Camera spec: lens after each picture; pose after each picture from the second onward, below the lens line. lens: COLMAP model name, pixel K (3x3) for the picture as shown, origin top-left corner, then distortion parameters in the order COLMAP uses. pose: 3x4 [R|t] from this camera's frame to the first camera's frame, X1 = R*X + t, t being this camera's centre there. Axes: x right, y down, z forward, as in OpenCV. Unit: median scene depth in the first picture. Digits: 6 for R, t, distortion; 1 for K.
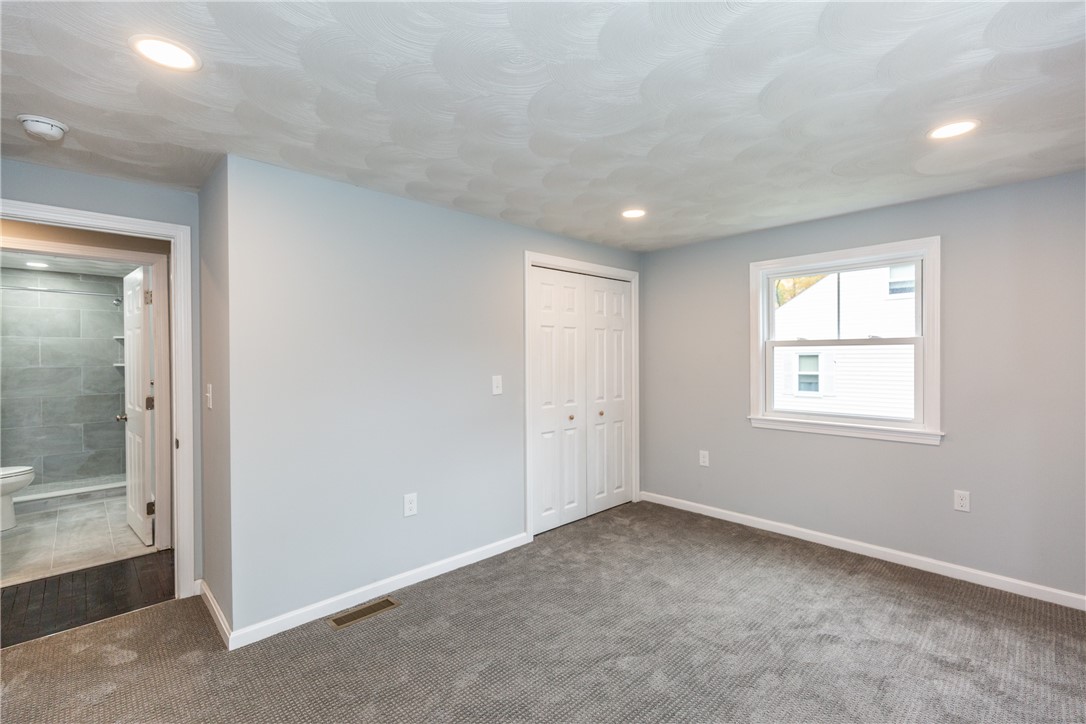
lens RADIAL K [[488.7, 0, 547.5], [0, 488.7, 362.1], [0, 0, 1]] dist [-0.000529, -0.000530]
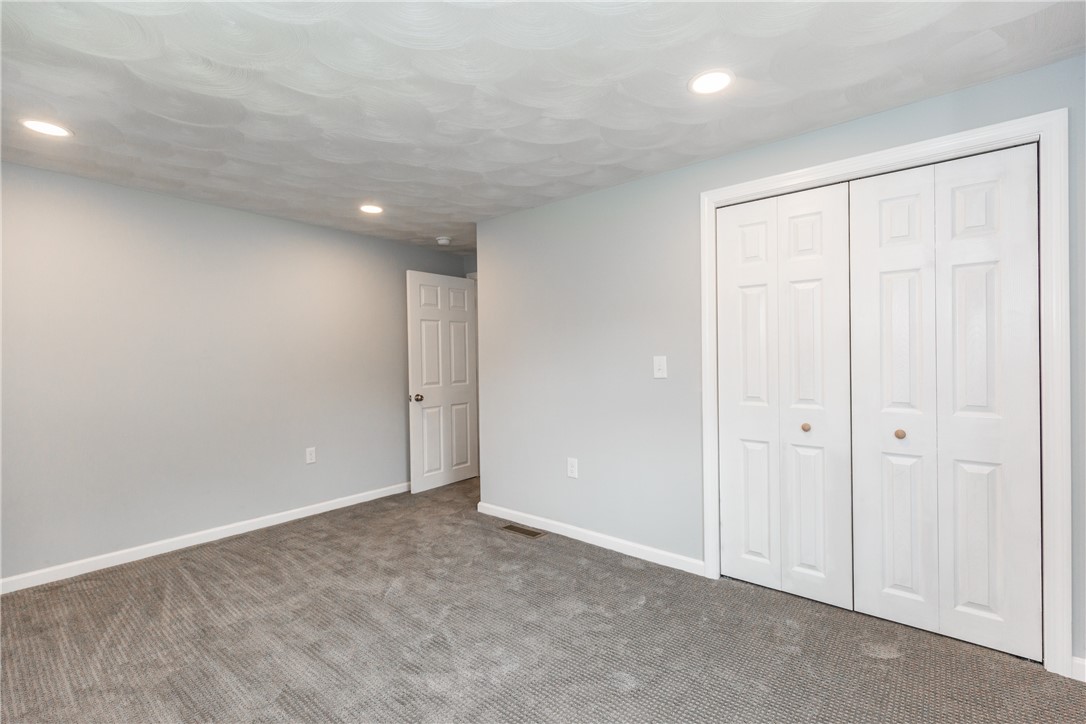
lens RADIAL K [[488.7, 0, 548.2], [0, 488.7, 361.8], [0, 0, 1]] dist [-0.000529, -0.000530]
pose [[0.103759, 0.018078, -0.994438, 1.263465], [0.003495, 0.999822, 0.018540, 0.036360], [0.994596, -0.005400, 0.103677, 1.246512]]
